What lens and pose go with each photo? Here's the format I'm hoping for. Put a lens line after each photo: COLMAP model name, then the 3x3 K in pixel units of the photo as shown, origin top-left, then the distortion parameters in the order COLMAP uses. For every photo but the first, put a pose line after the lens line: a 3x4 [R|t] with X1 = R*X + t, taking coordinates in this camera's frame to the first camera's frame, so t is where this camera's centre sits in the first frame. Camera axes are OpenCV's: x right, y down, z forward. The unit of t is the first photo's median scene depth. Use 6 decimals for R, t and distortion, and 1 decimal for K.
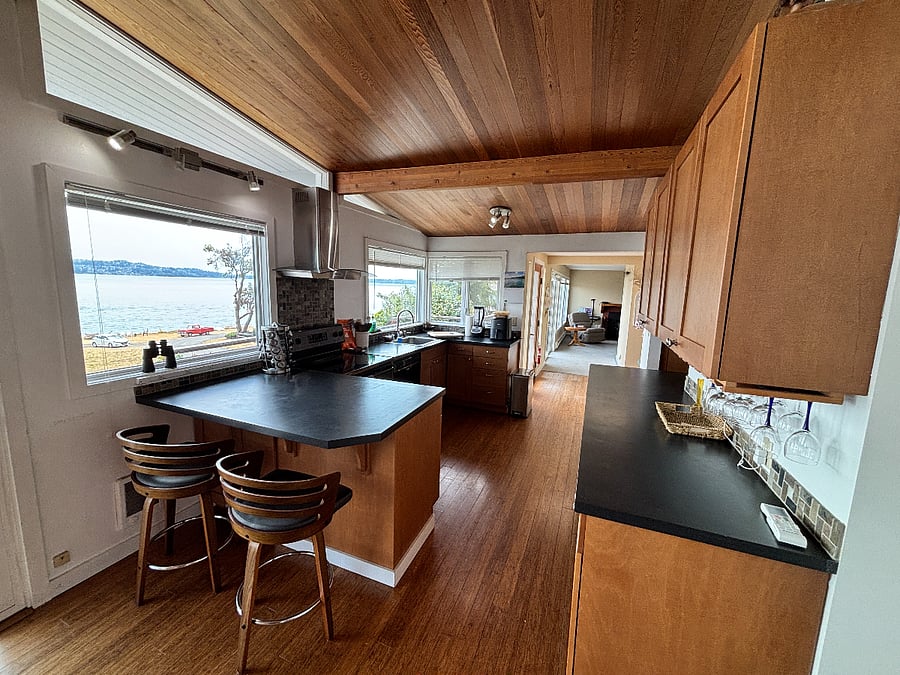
lens RADIAL K [[359.7, 0, 450.0], [0, 359.7, 337.5], [0, 0, 1]] dist [0.002742, 0.000021]
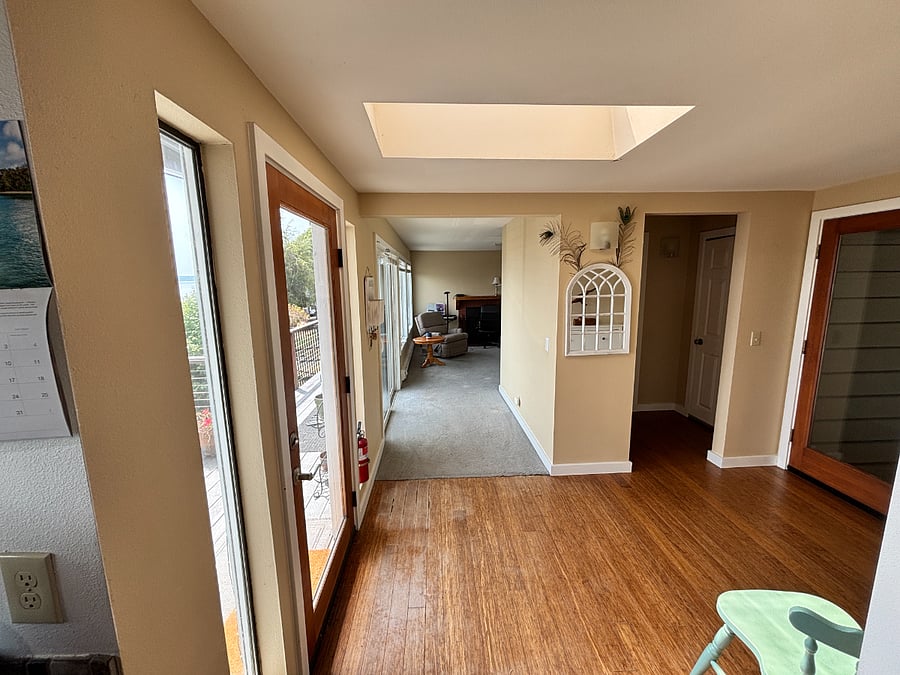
lens RADIAL K [[359.7, 0, 450.0], [0, 359.7, 337.5], [0, 0, 1]] dist [0.002742, 0.000021]
pose [[0.908851, -0.108454, 0.402775, 0.129822], [0.100414, 0.994097, 0.041095, -0.053259], [-0.404854, 0.003095, 0.914376, 0.410805]]
